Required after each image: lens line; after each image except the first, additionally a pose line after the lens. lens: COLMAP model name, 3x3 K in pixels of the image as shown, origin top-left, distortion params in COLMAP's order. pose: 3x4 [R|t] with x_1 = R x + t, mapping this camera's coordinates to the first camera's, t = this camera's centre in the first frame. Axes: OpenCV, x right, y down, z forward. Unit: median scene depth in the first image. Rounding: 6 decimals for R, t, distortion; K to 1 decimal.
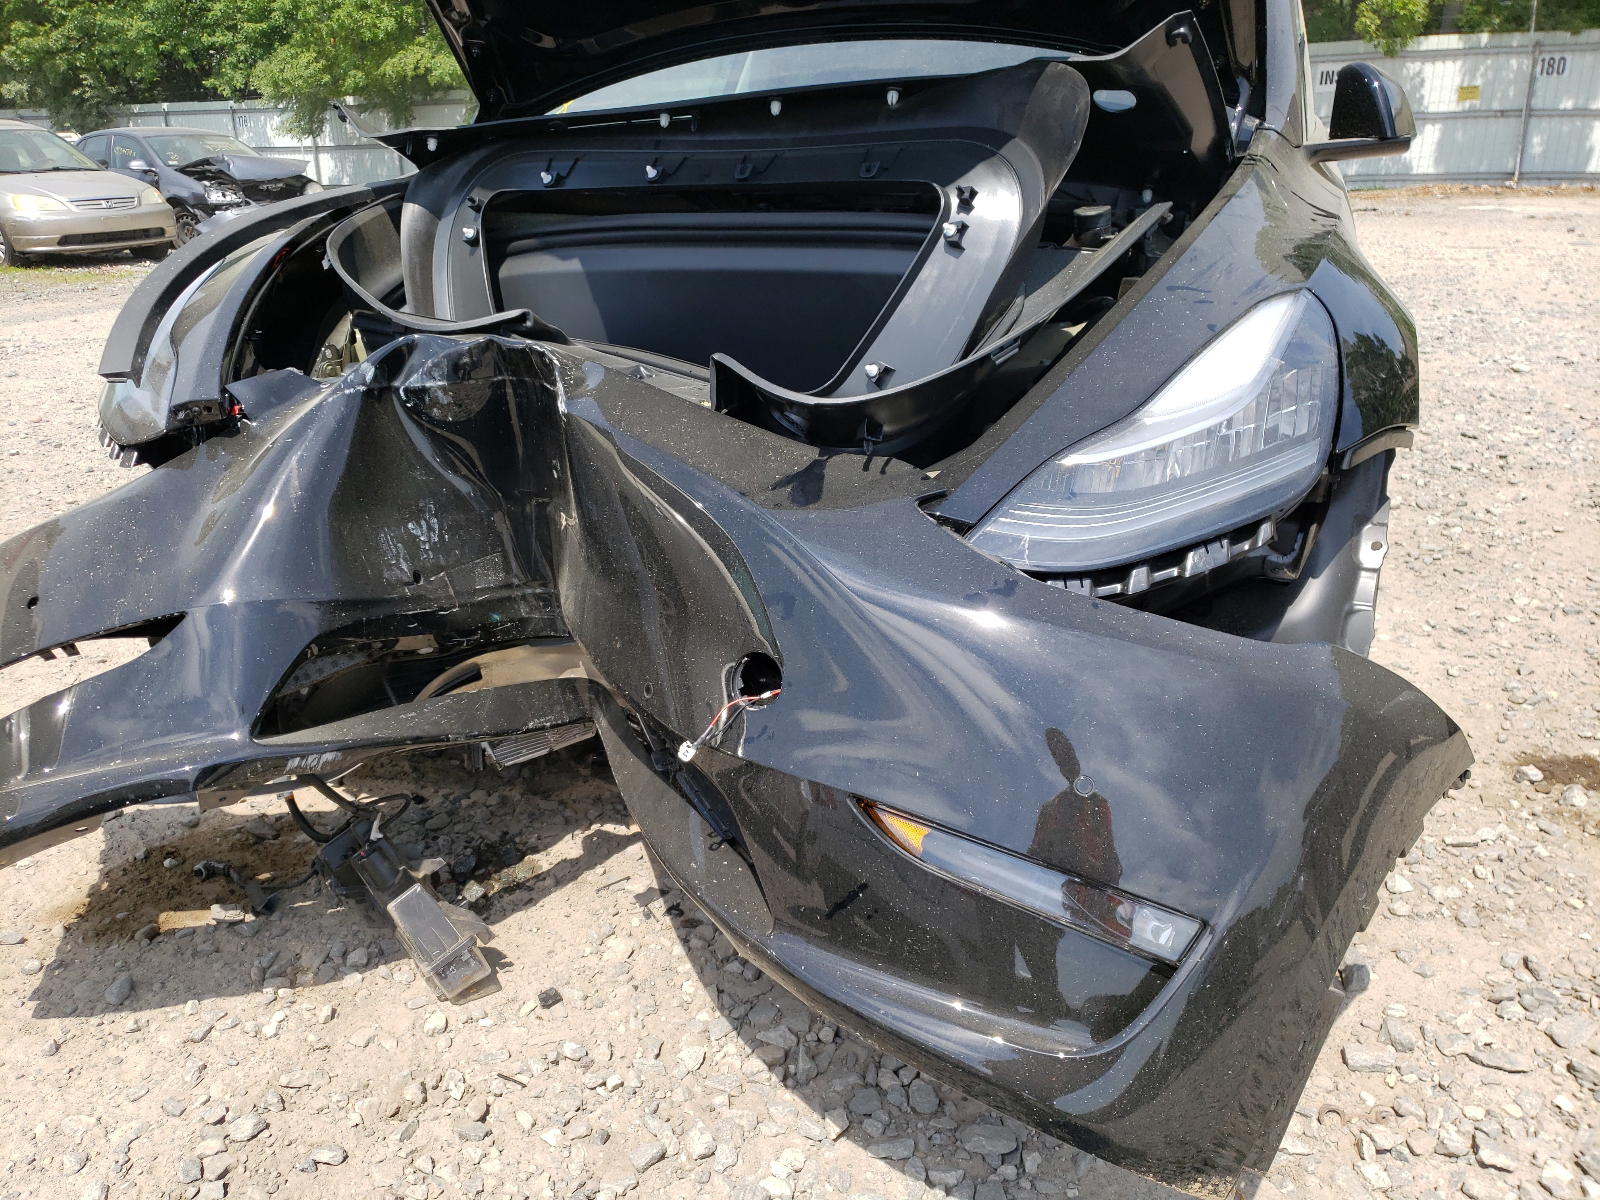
lens RADIAL K [[1212.1, 0, 800.0], [0, 1212.1, 600.0], [0, 0, 1]] dist [-0.034230, 0.055191]
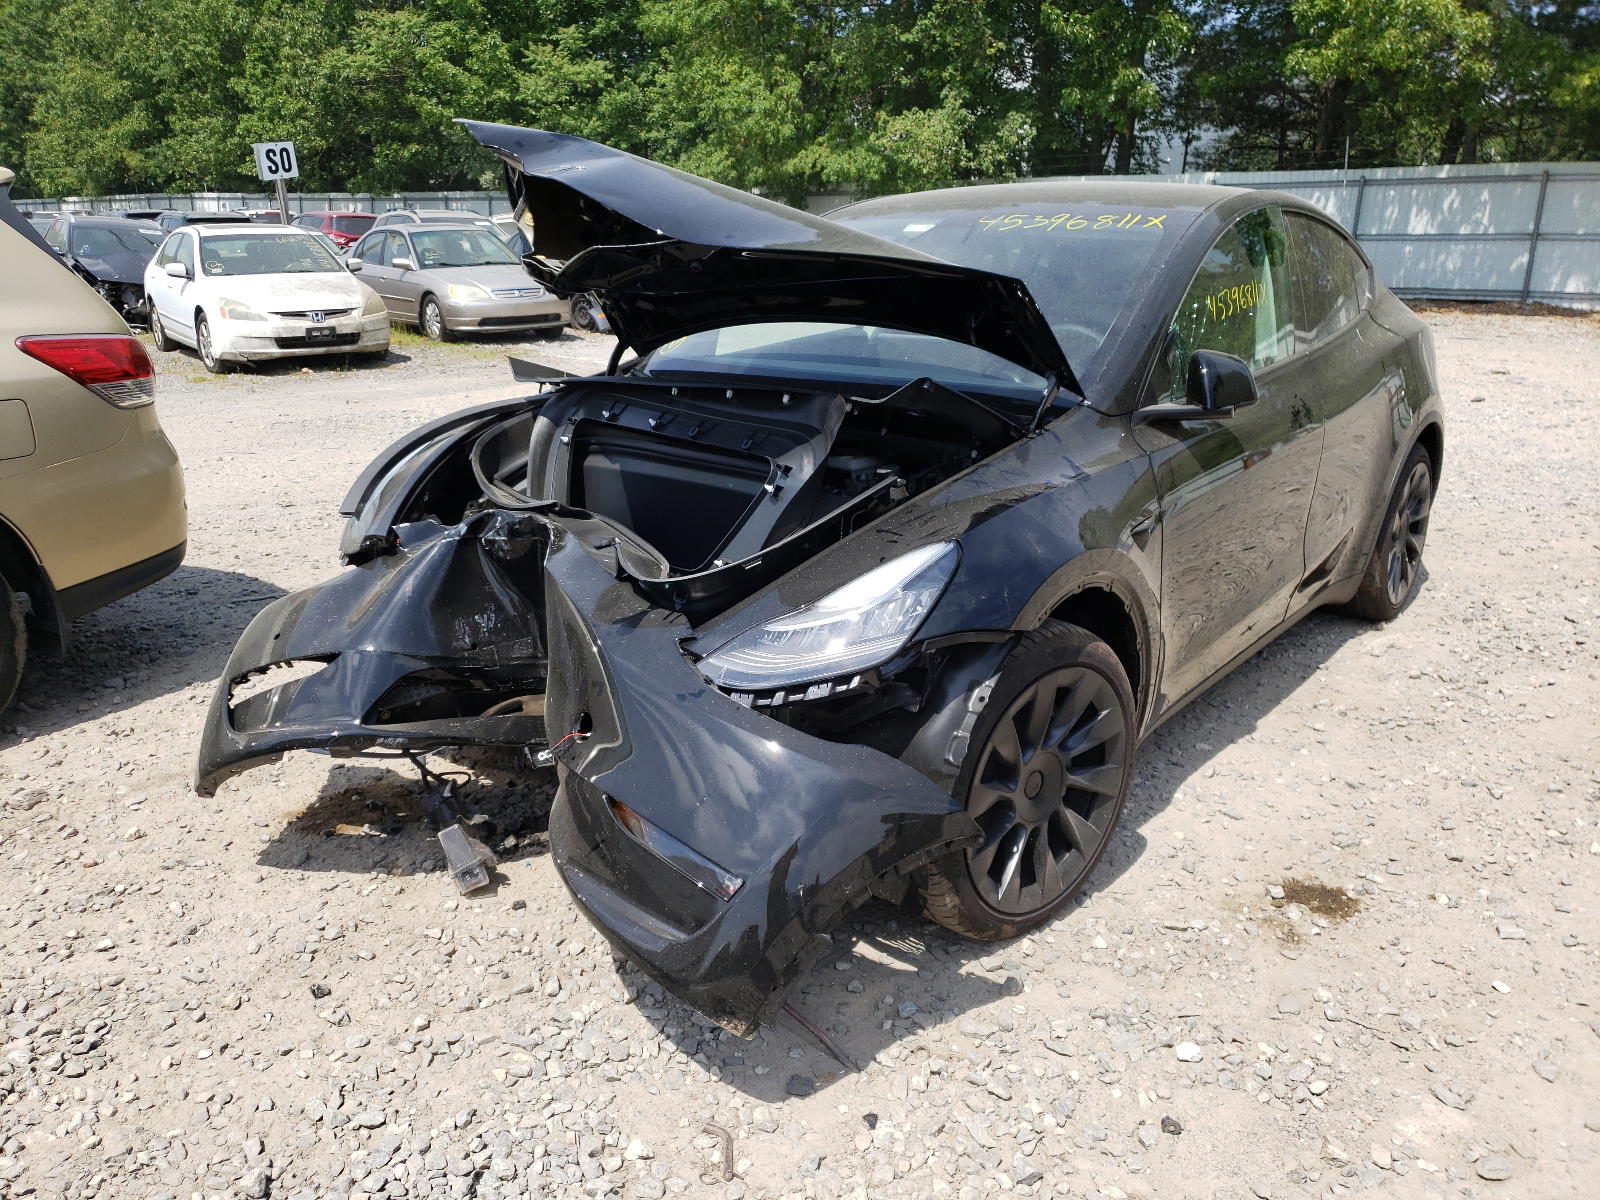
lens RADIAL K [[1150.1, 0, 800.0], [0, 1150.1, 600.0], [0, 0, 1]] dist [-0.002112, 0.000605]
pose [[0.961330, 0.107654, -0.253485, 0.538238], [-0.123956, 0.991067, -0.049196, -0.060542], [0.245925, 0.078714, 0.966087, -0.488396]]
